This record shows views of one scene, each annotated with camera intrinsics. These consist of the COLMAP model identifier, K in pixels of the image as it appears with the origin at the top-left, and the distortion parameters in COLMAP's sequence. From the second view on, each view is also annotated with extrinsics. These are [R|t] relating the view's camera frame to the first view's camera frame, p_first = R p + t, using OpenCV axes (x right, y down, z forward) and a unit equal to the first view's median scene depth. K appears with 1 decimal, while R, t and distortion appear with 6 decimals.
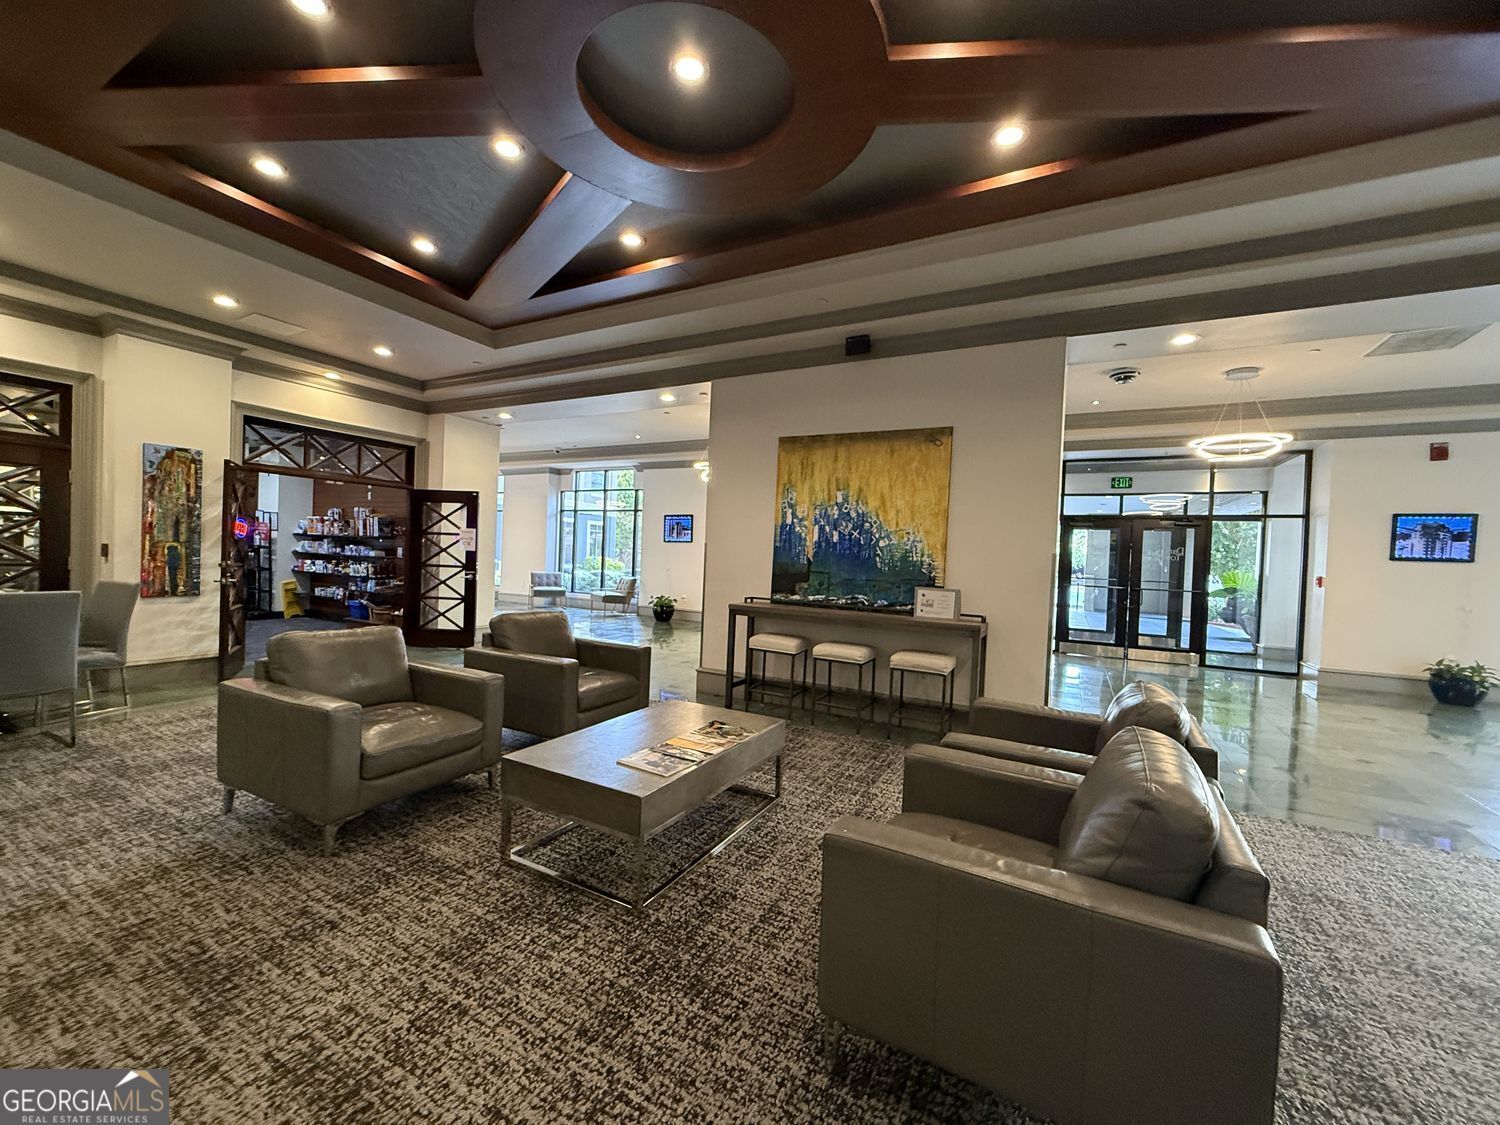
lens RADIAL K [[600.5, 0, 744.9], [0, 600.5, 563.6], [0, 0, 1]] dist [0.003593, -0.000187]
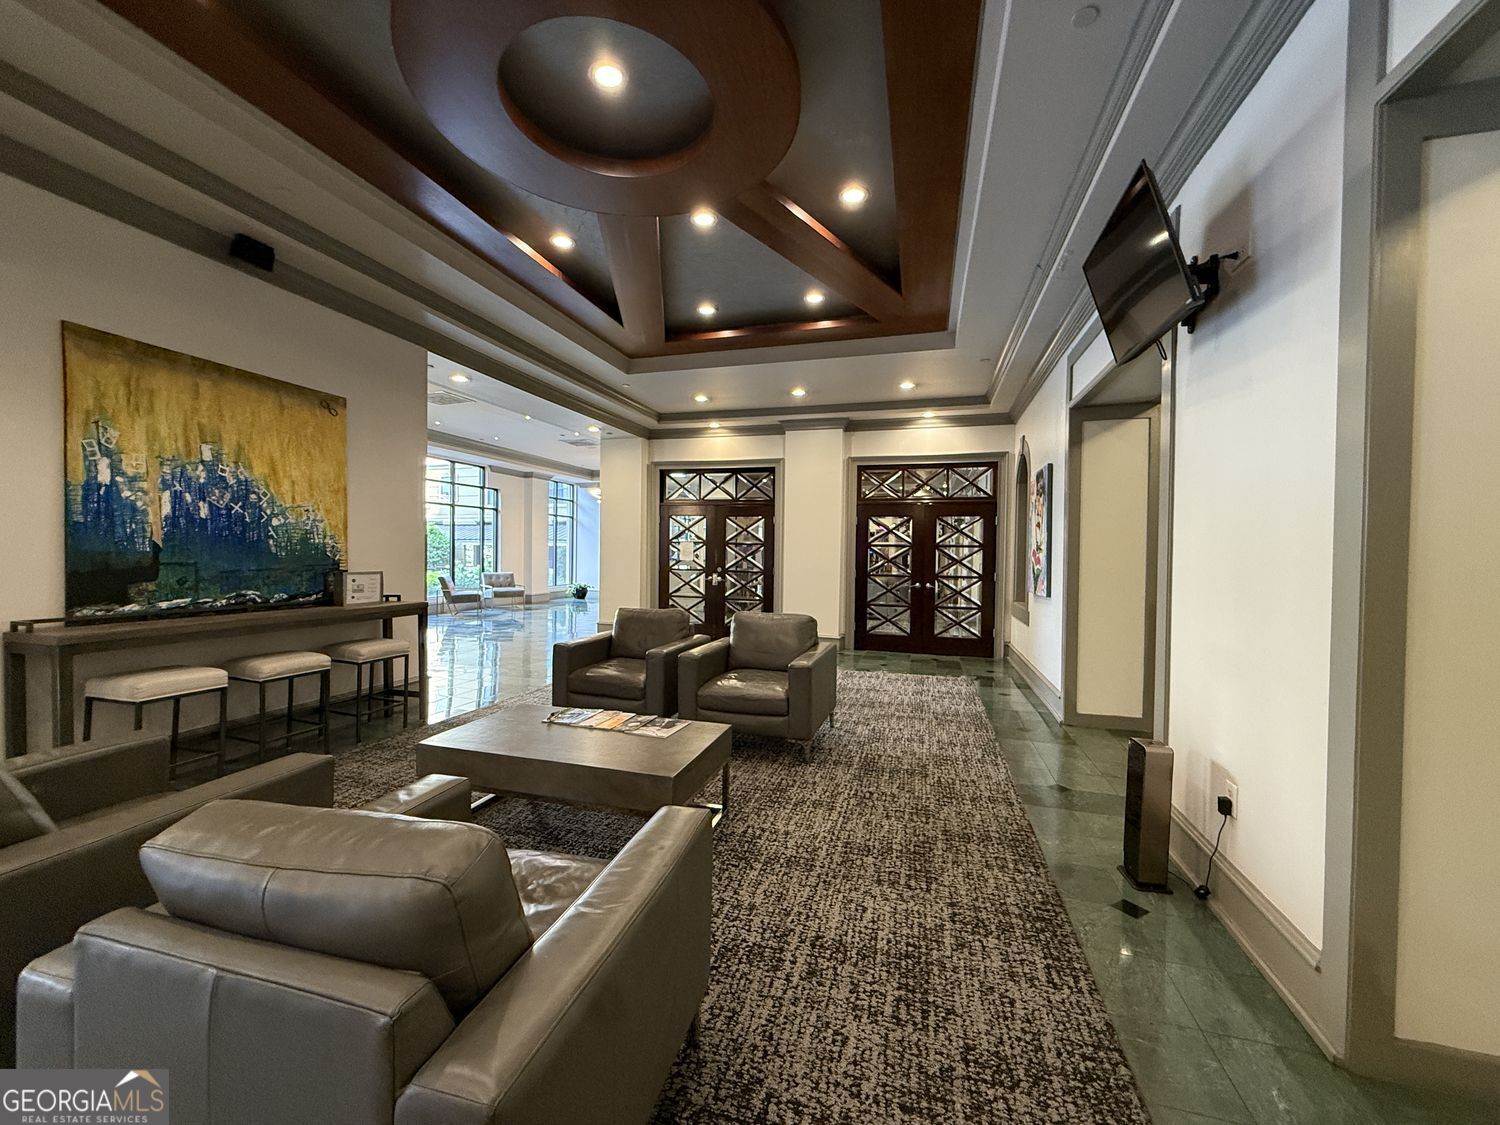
lens RADIAL K [[600.5, 0, 744.9], [0, 600.5, 563.6], [0, 0, 1]] dist [0.003593, -0.000187]
pose [[-0.213618, -0.061124, 0.975003, -0.687319], [-0.007740, 0.998115, 0.060878, -0.032239], [-0.976887, 0.005458, -0.213688, 0.573748]]
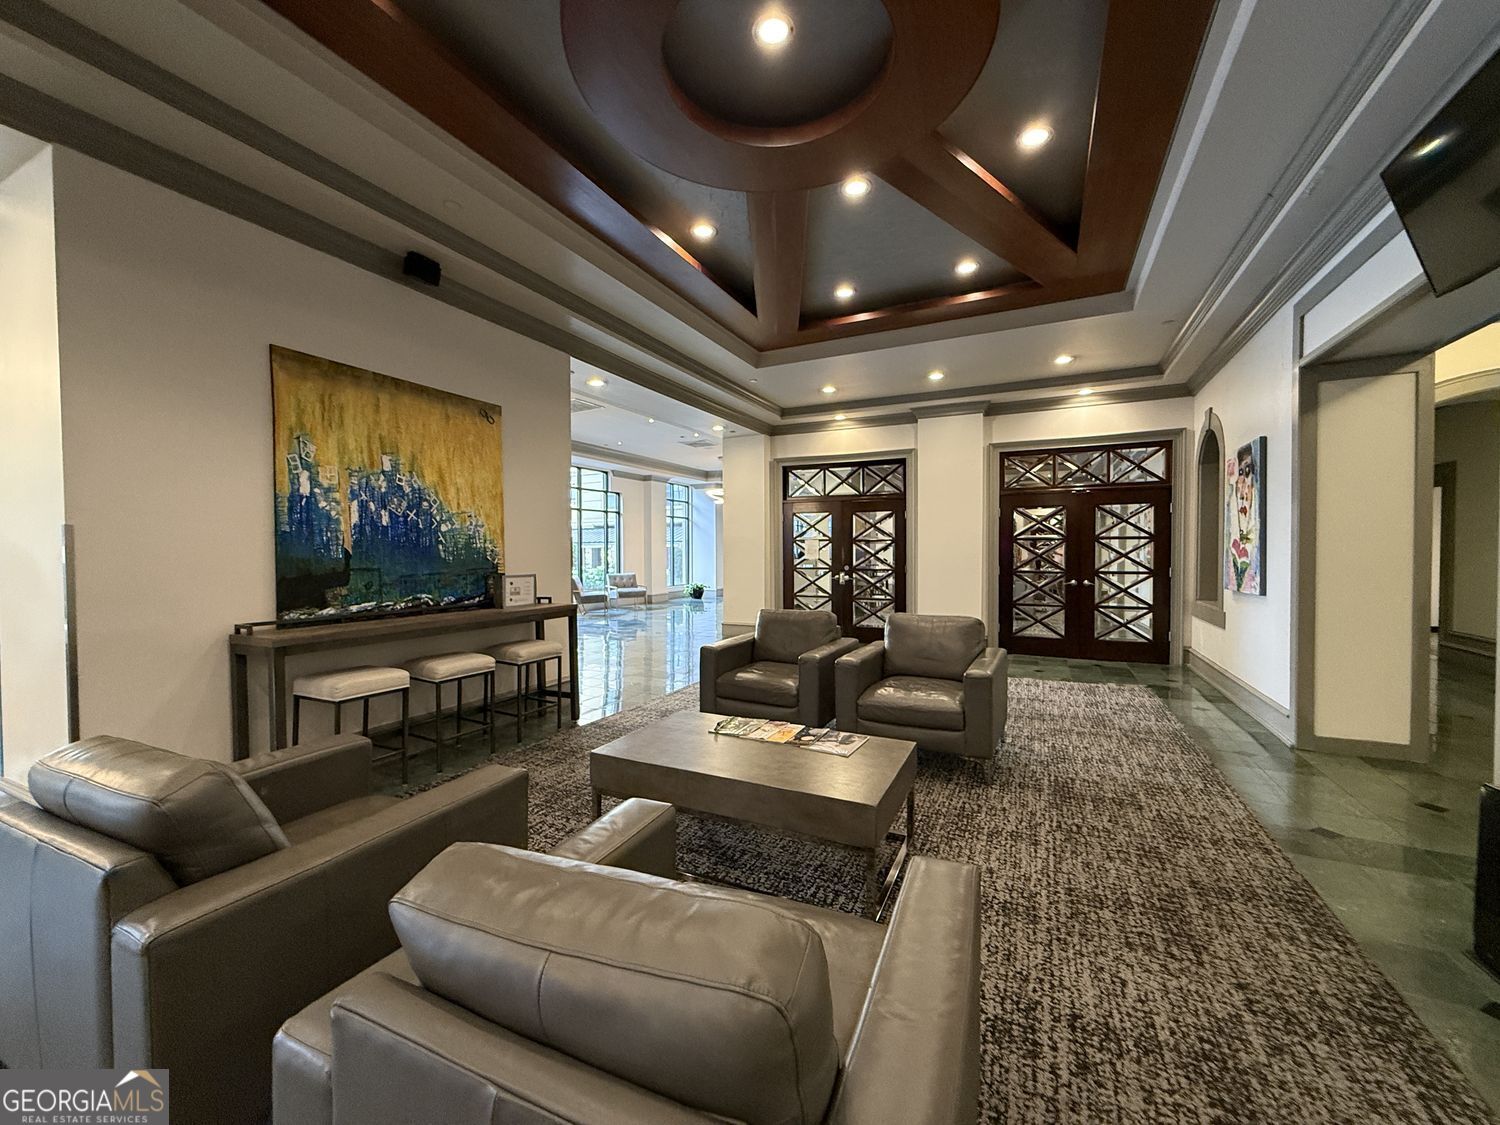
lens RADIAL K [[600.5, 0, 744.9], [0, 600.5, 563.6], [0, 0, 1]] dist [0.003593, -0.000187]
pose [[-0.047248, -0.061449, 0.996991, -0.621198], [0.017536, 0.997901, 0.062336, -0.029201], [-0.998729, 0.020428, -0.046071, 0.636060]]
